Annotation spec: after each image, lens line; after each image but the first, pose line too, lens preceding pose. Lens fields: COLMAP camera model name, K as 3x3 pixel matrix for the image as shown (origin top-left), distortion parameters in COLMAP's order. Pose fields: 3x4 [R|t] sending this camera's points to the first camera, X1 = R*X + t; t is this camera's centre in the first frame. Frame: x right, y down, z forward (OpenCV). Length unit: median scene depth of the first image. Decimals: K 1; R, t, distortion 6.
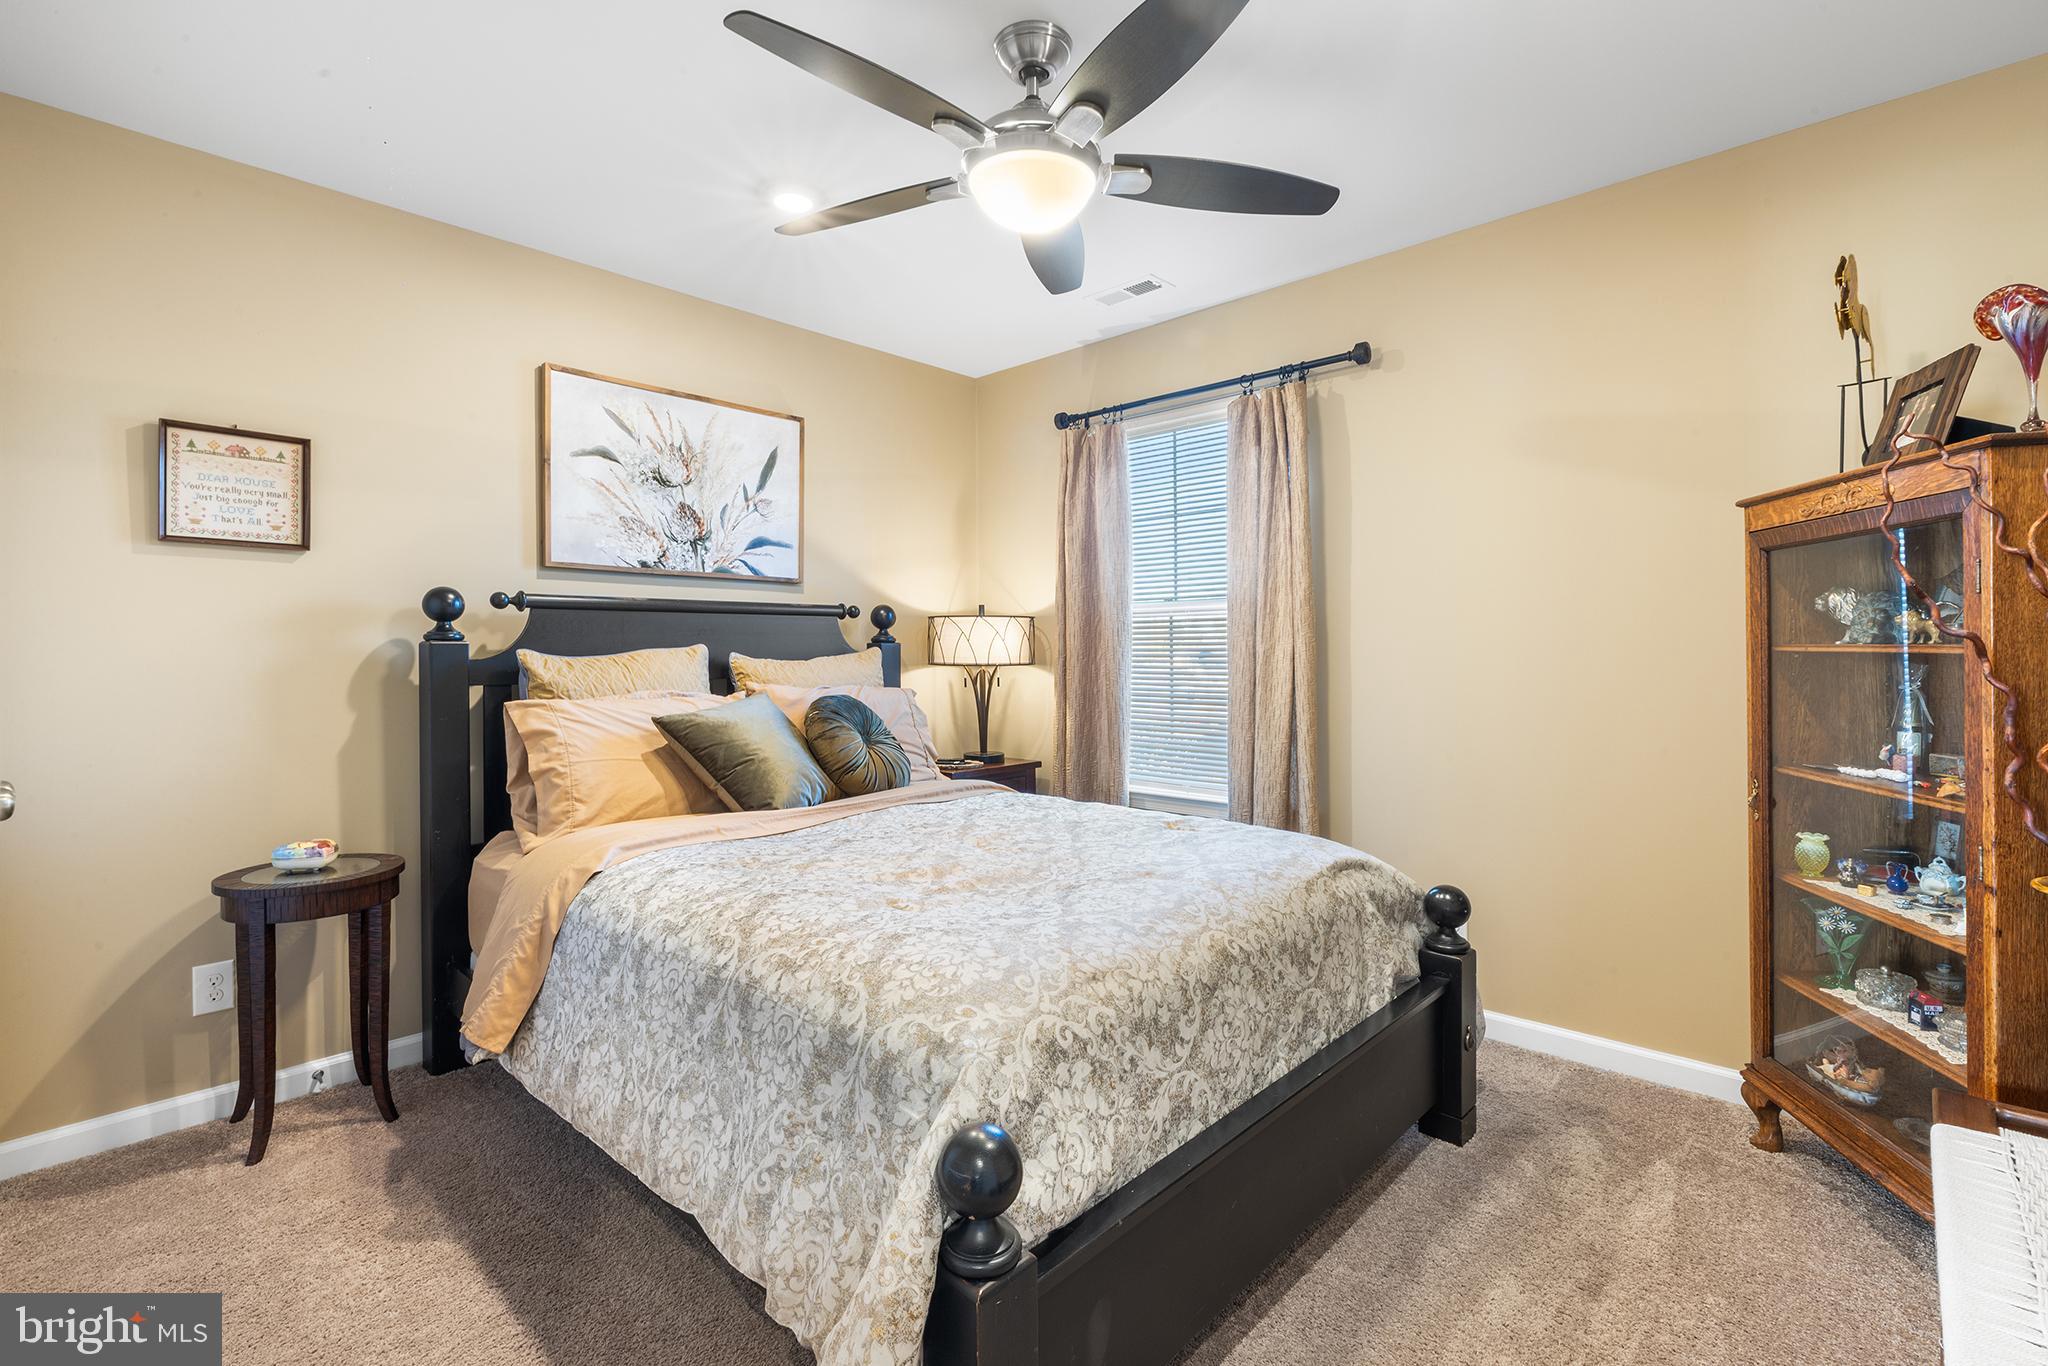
lens RADIAL K [[929.7, 0, 1016.9], [0, 929.7, 660.8], [0, 0, 1]] dist [0.002502, -0.000492]
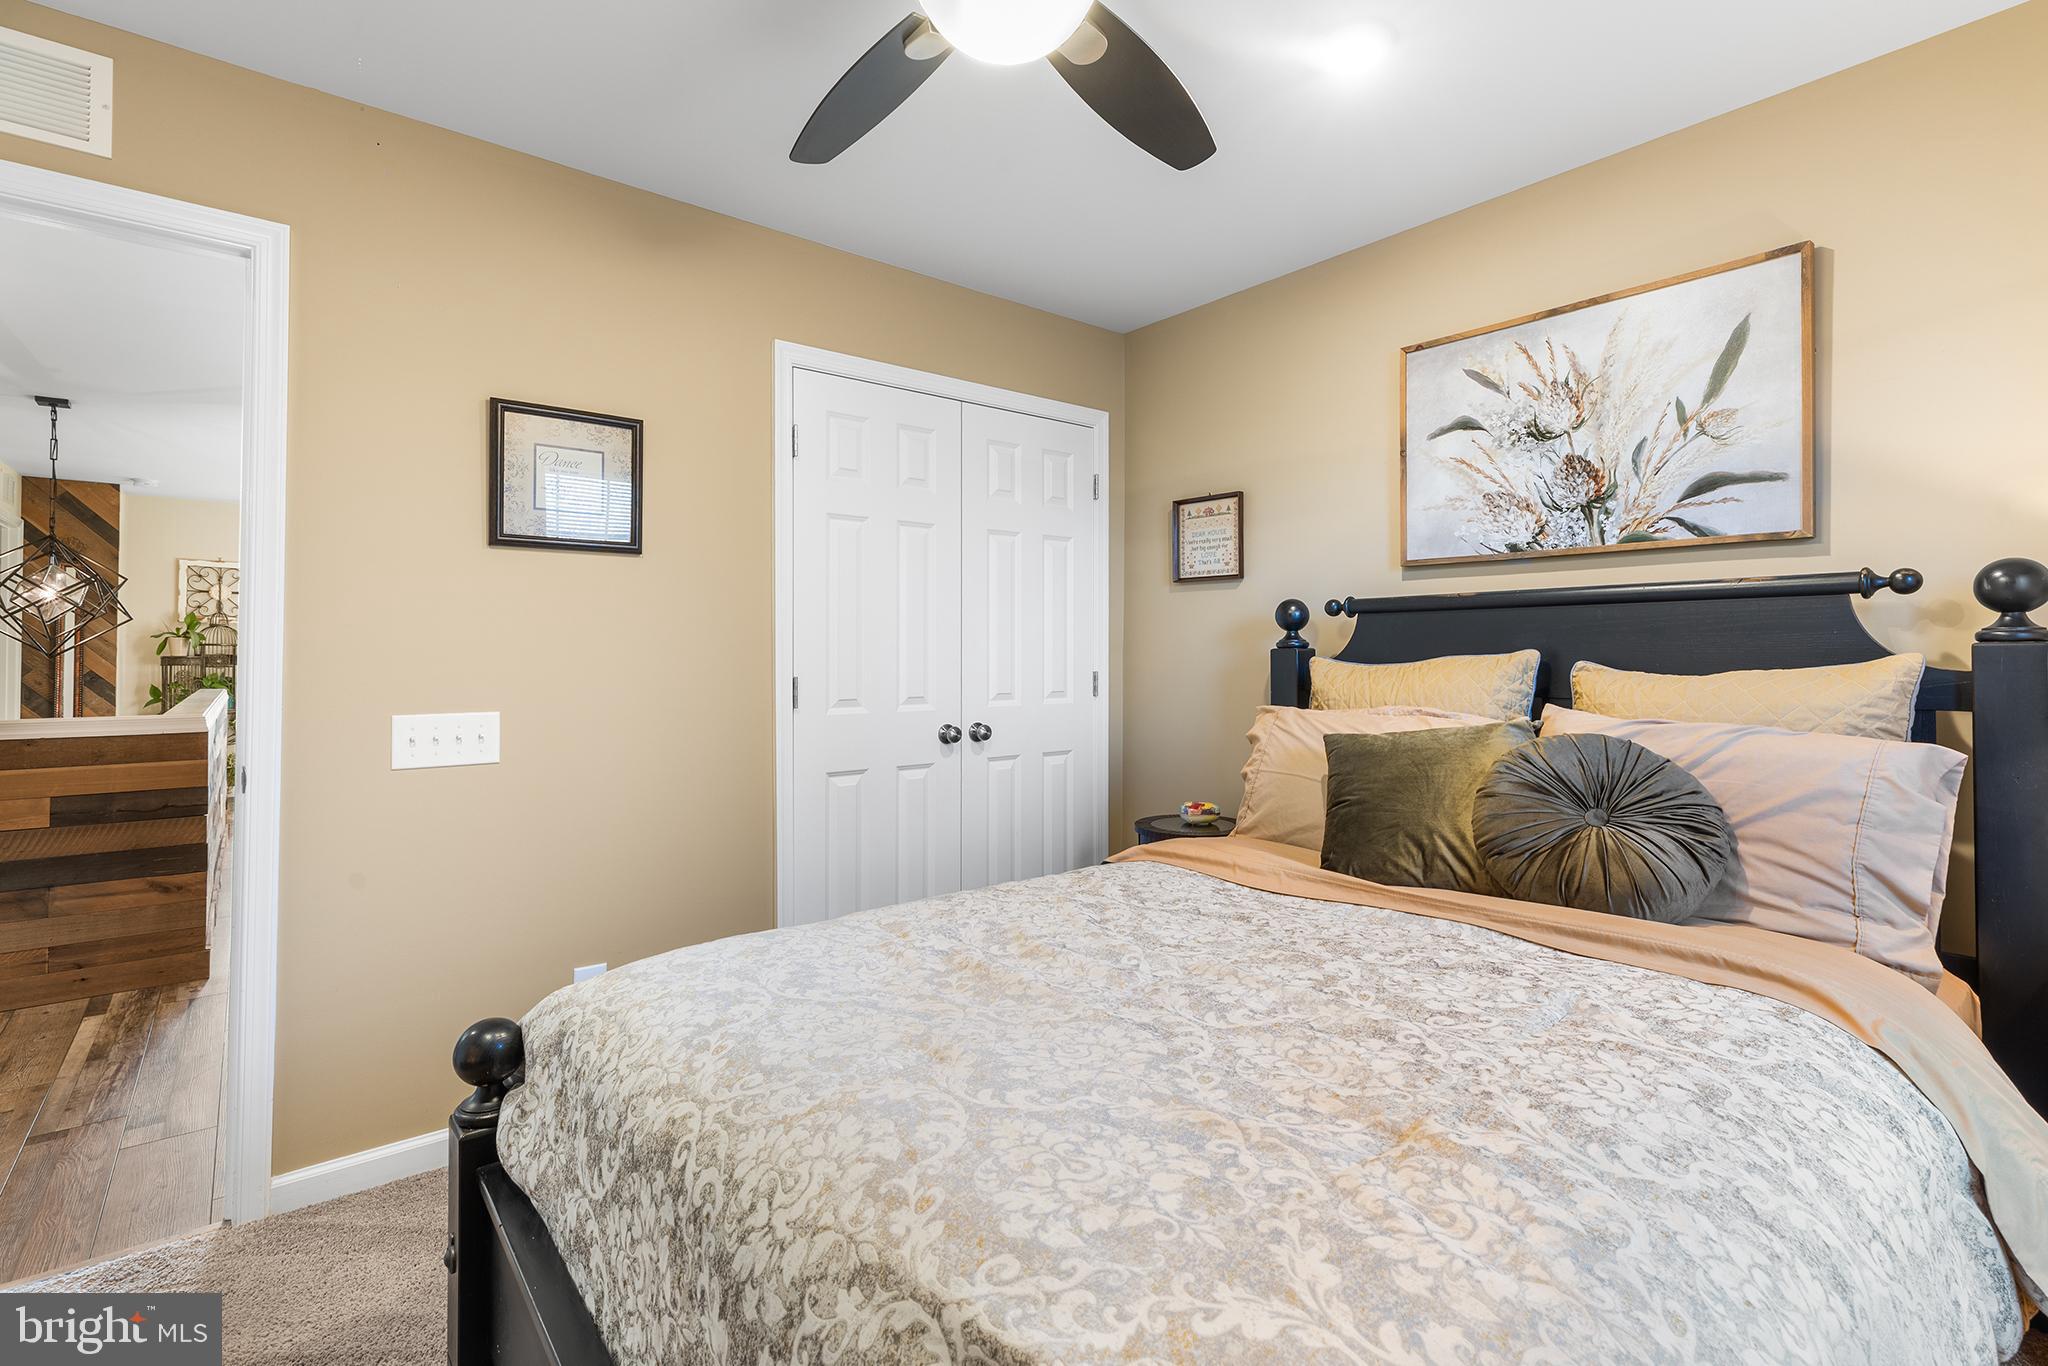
lens RADIAL K [[929.7, 0, 1012.7], [0, 929.7, 639.5], [0, 0, 1]] dist [0.002502, -0.000492]
pose [[-0.125149, -0.012334, -0.992061, 0.420585], [-0.008241, 0.999901, -0.011392, -0.013706], [0.992104, 0.006750, -0.125238, 0.663843]]
